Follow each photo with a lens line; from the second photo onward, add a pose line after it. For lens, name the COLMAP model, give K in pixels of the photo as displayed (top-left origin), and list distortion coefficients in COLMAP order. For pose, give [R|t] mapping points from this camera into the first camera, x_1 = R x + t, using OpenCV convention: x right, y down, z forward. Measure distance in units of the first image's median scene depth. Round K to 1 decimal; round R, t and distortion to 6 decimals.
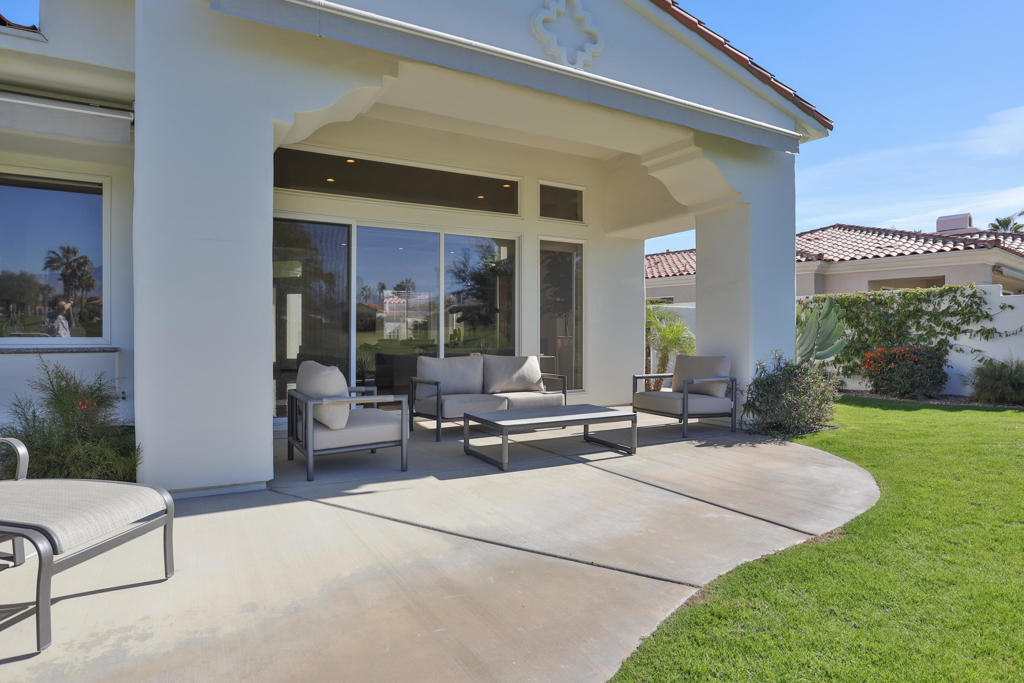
lens RADIAL K [[618.0, 0, 512.0], [0, 618.0, 341.5], [0, 0, 1]] dist [-0.001105, -0.000786]
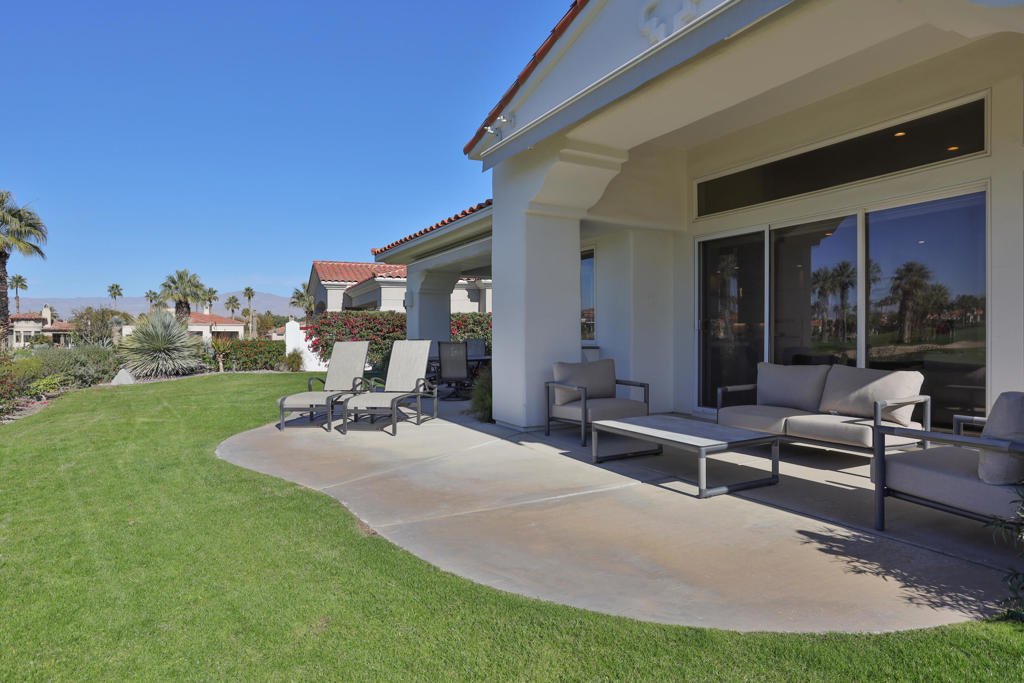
lens RADIAL K [[618.0, 0, 512.0], [0, 618.0, 341.5], [0, 0, 1]] dist [-0.001105, -0.000786]
pose [[-0.032201, 0.016798, -0.999340, 0.555073], [0.004691, 0.999850, 0.016655, -0.017999], [0.999470, -0.004152, -0.032275, 0.434530]]
